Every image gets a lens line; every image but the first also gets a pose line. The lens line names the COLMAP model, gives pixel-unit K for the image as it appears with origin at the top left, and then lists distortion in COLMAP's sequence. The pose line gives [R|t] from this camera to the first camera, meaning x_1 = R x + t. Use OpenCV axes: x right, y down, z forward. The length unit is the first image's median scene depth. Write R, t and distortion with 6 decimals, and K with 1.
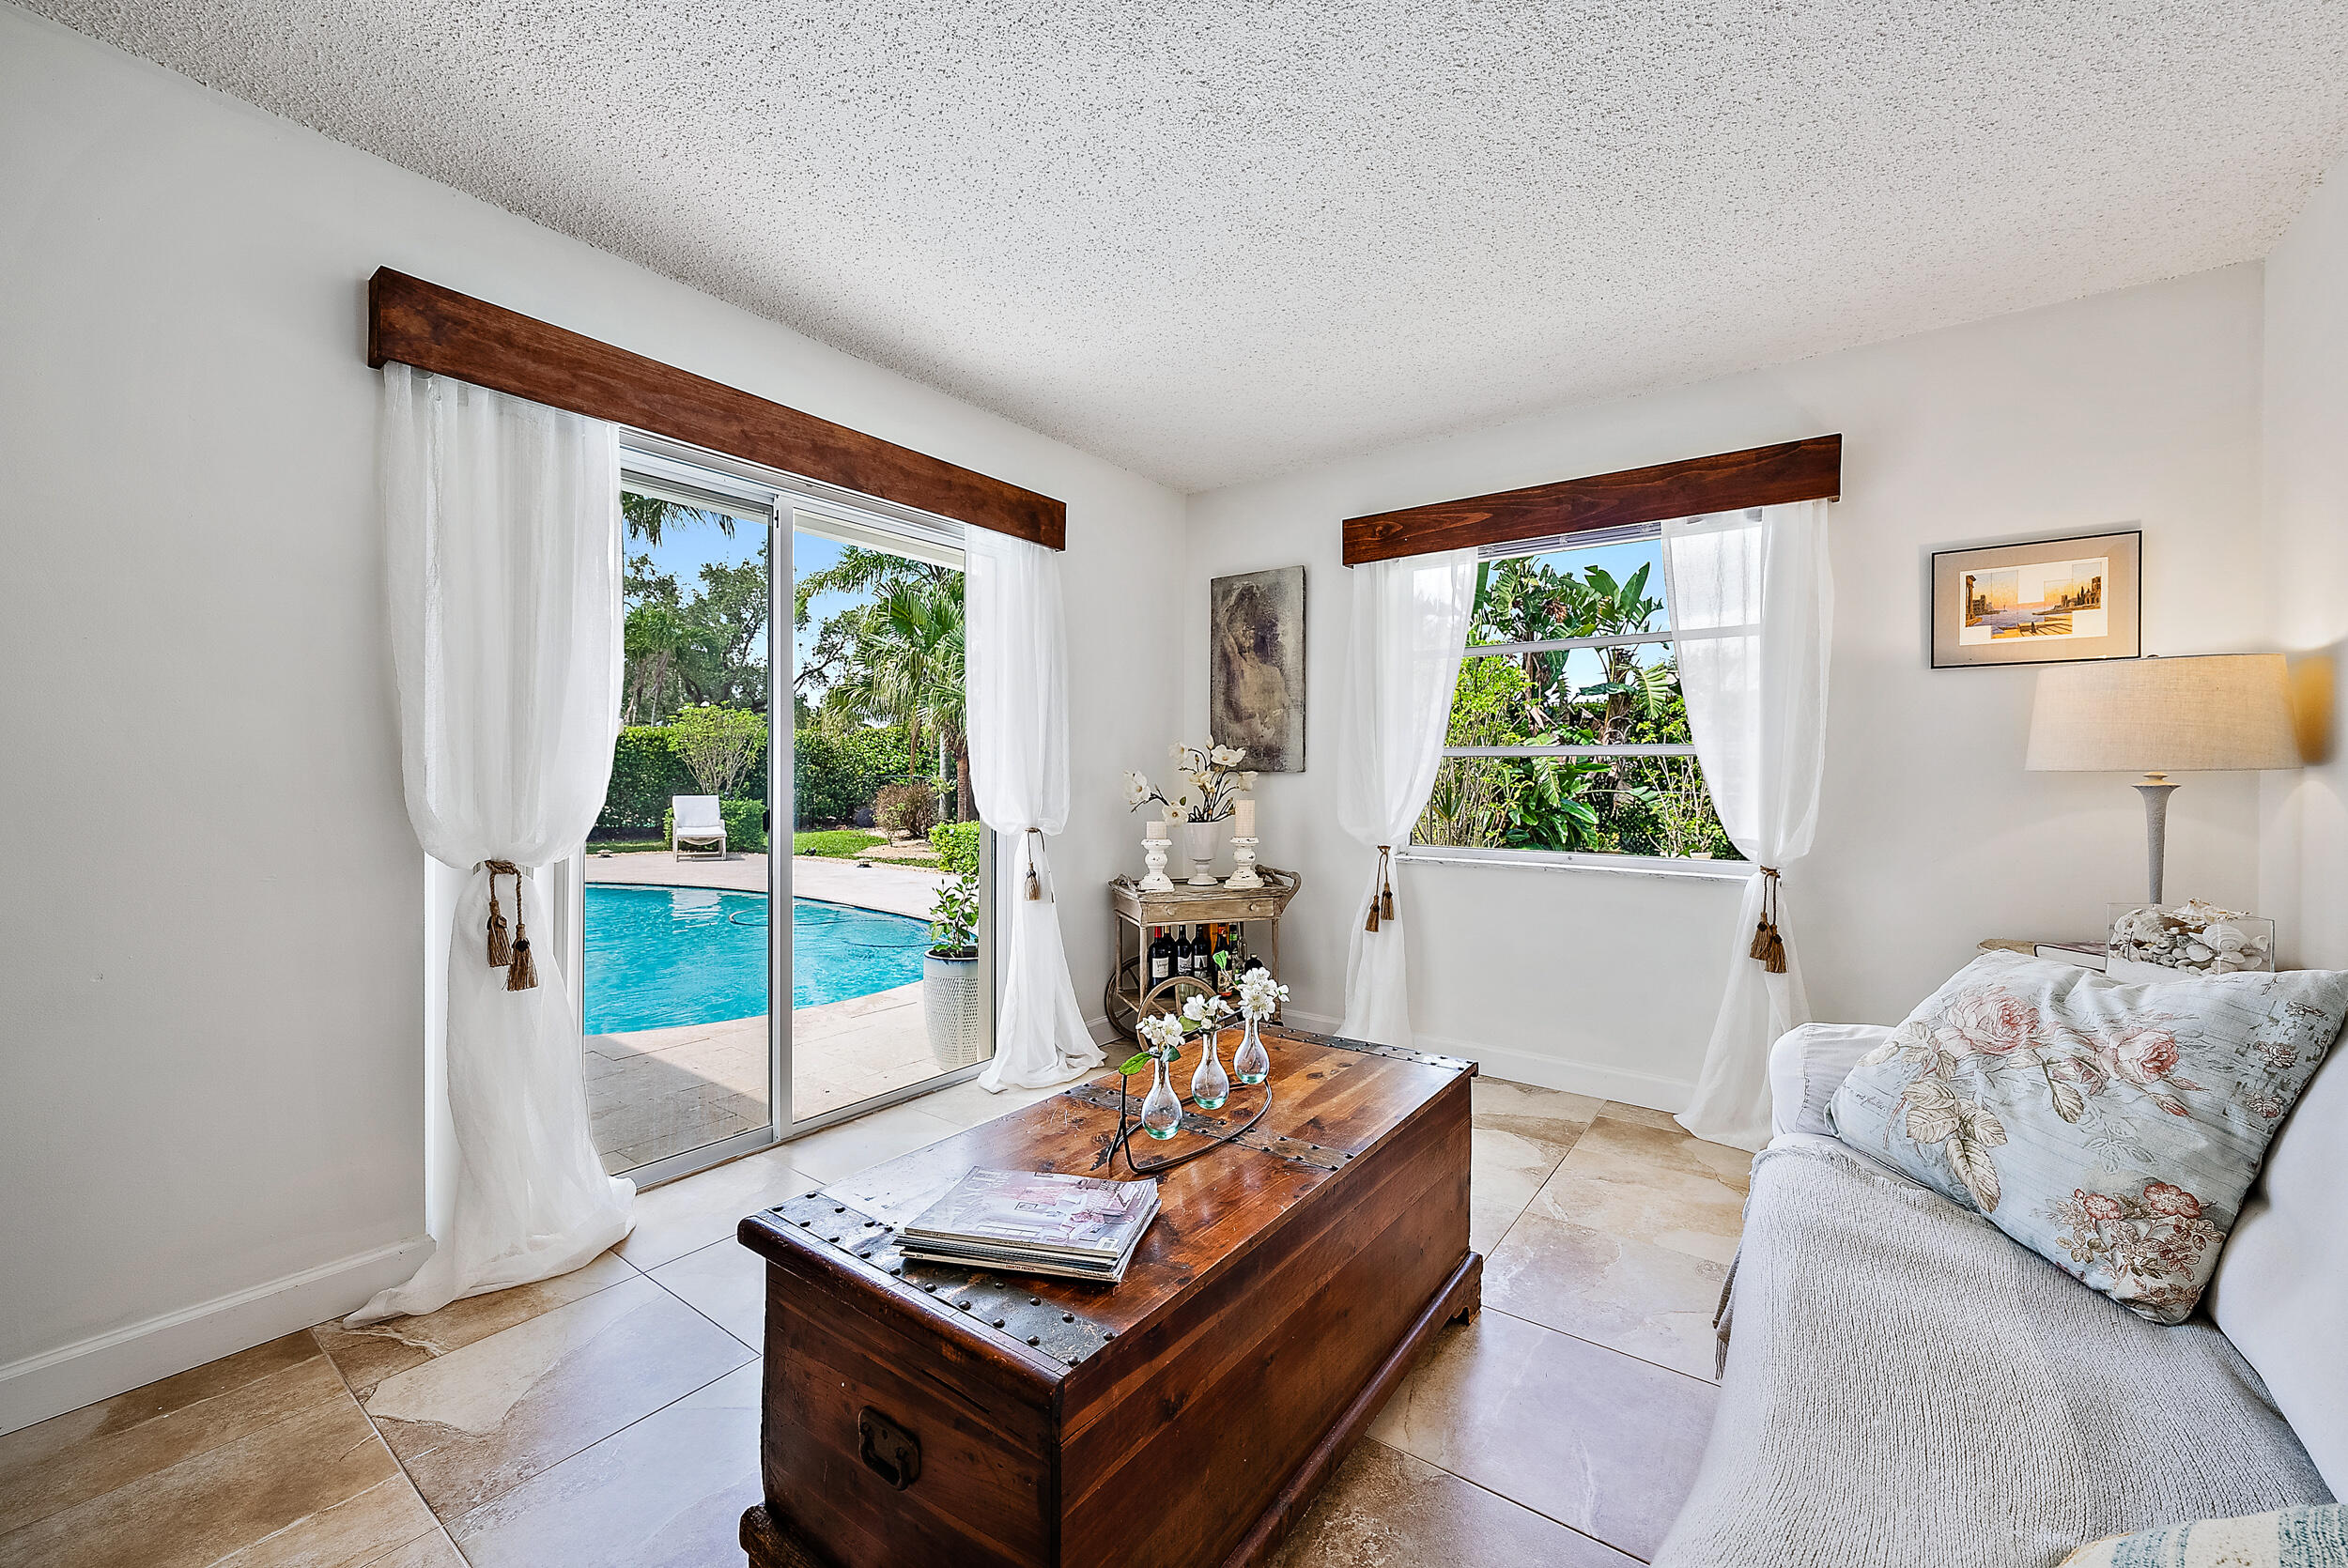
lens RADIAL K [[919.6, 0, 1170.0], [0, 919.6, 777.3], [0, 0, 1]] dist [0.000955, 0.000085]
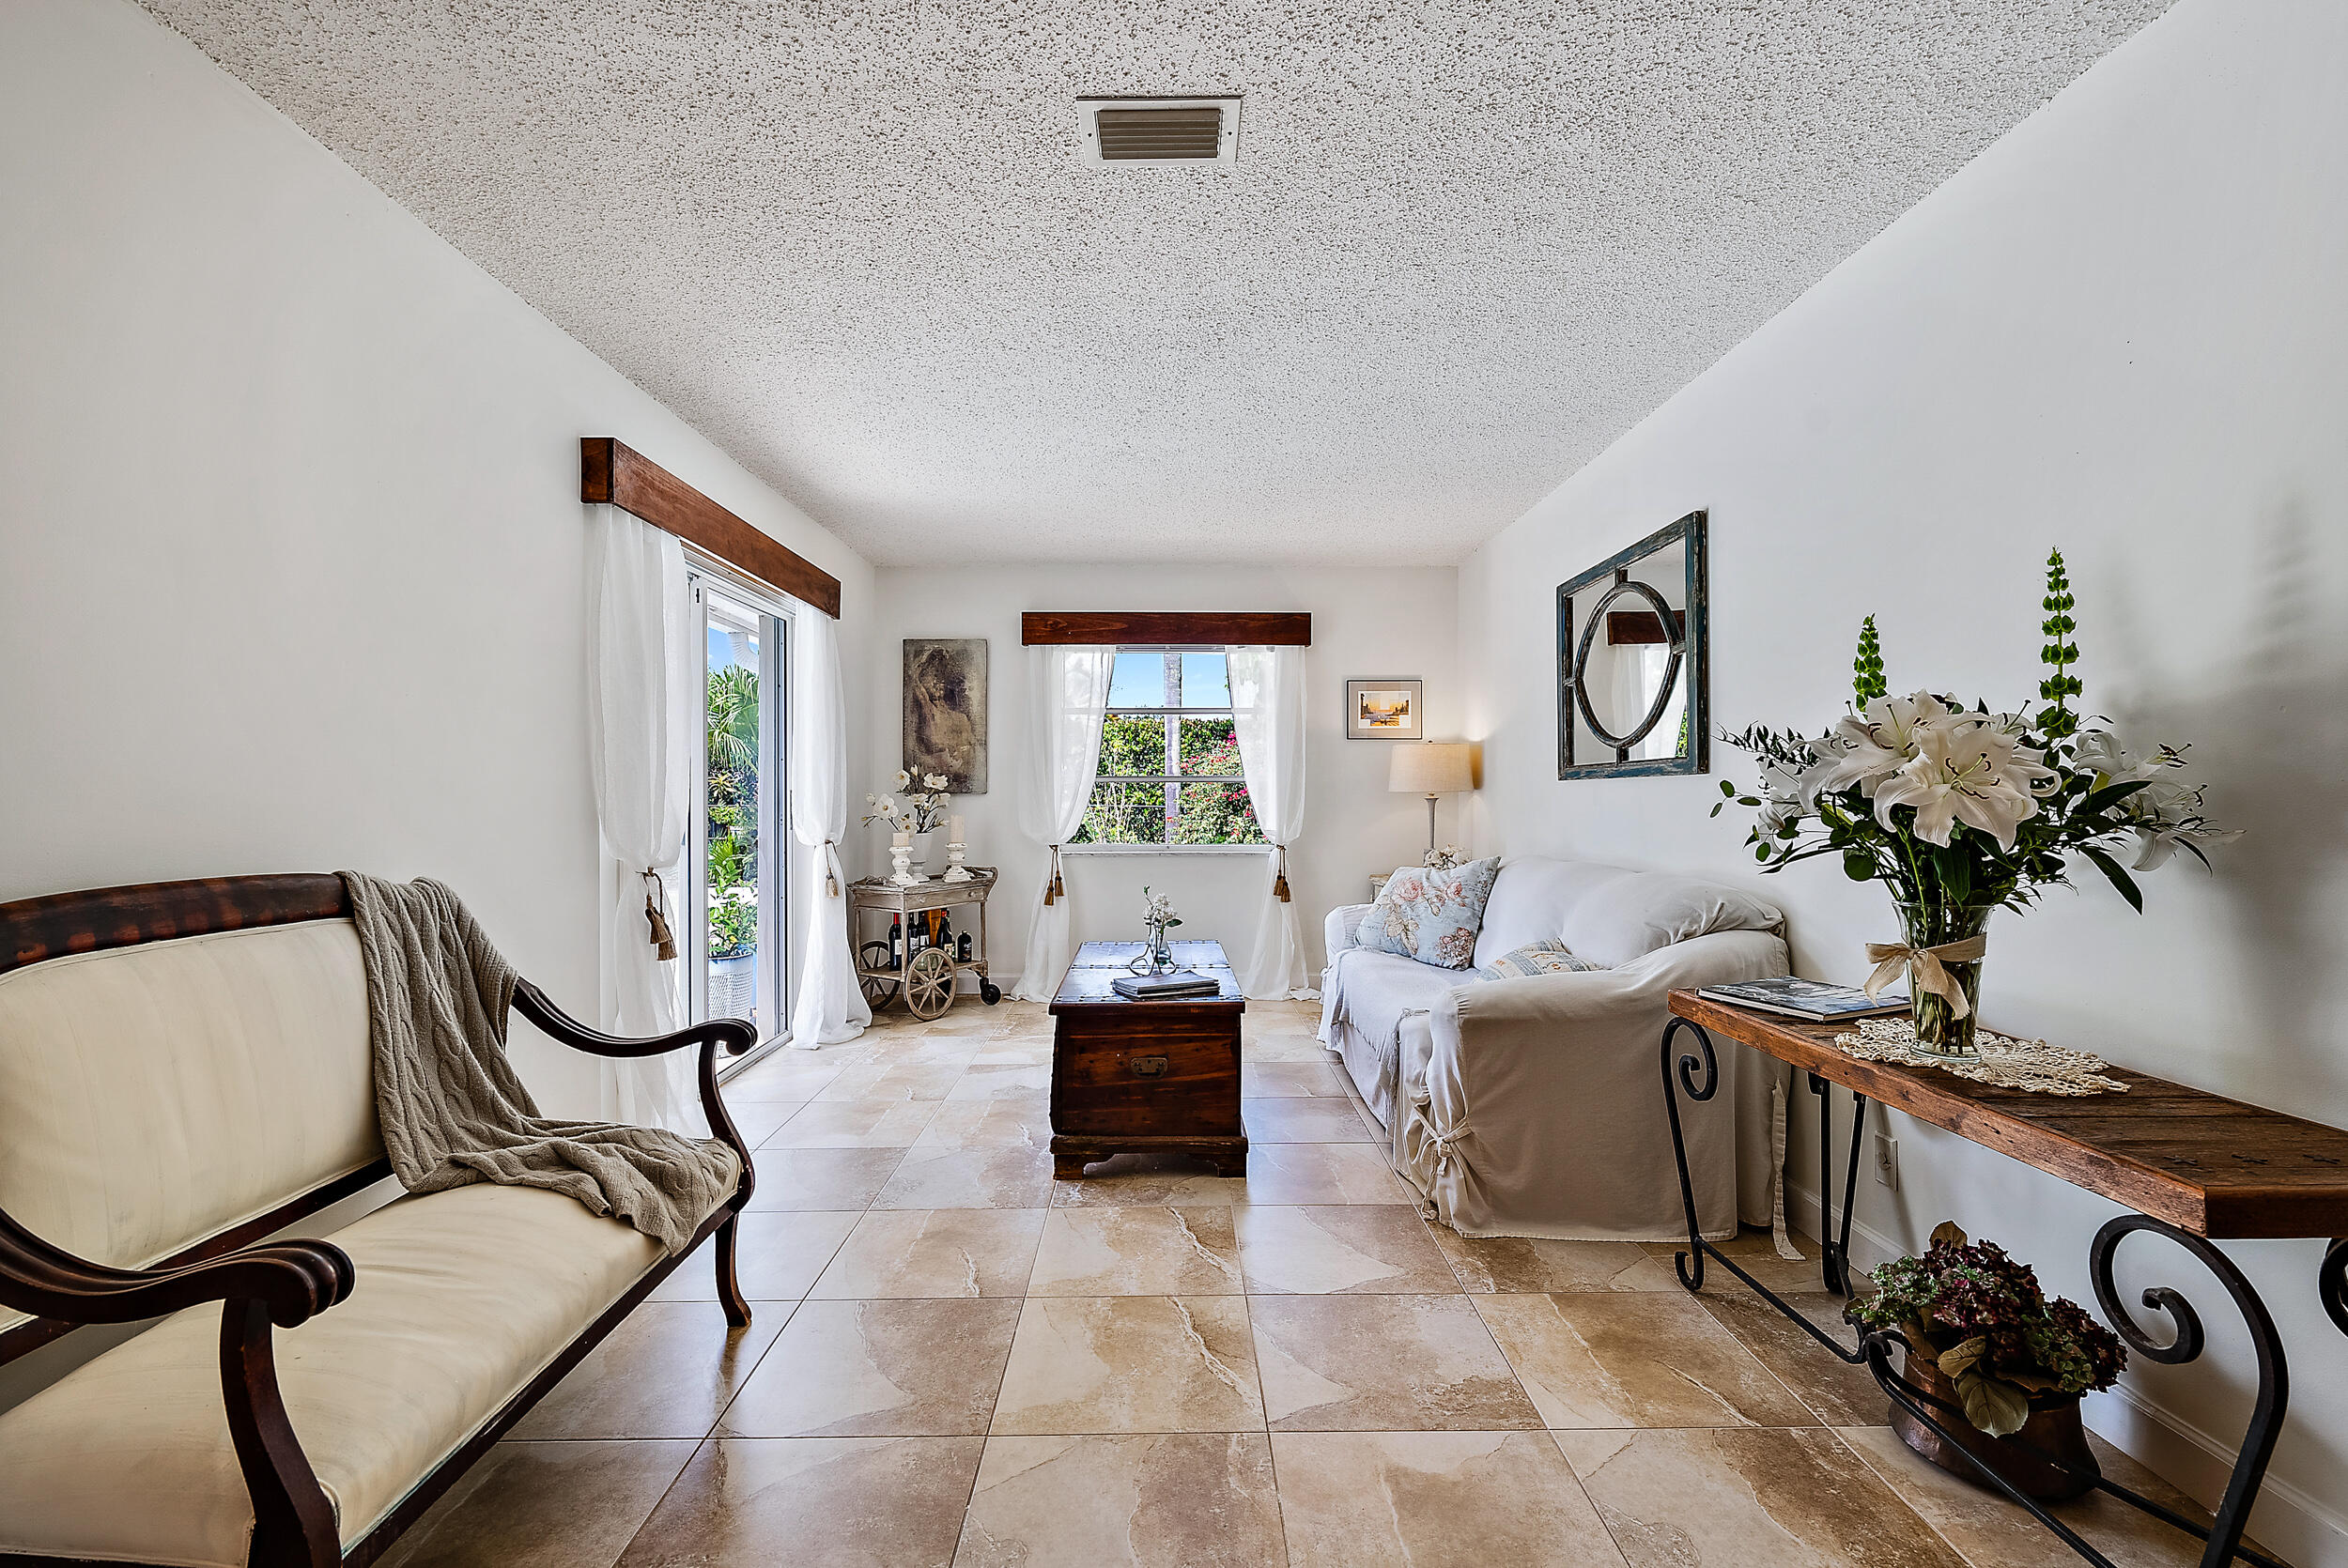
lens RADIAL K [[1056.6, 0, 1168.9], [0, 1056.6, 782.7], [0, 0, 1]] dist [0.003257, -0.000434]
pose [[0.795217, -0.002679, 0.606319, -0.642301], [0.008045, 0.999949, -0.006133, -0.010925], [-0.606272, 0.009755, 0.795198, -0.426924]]
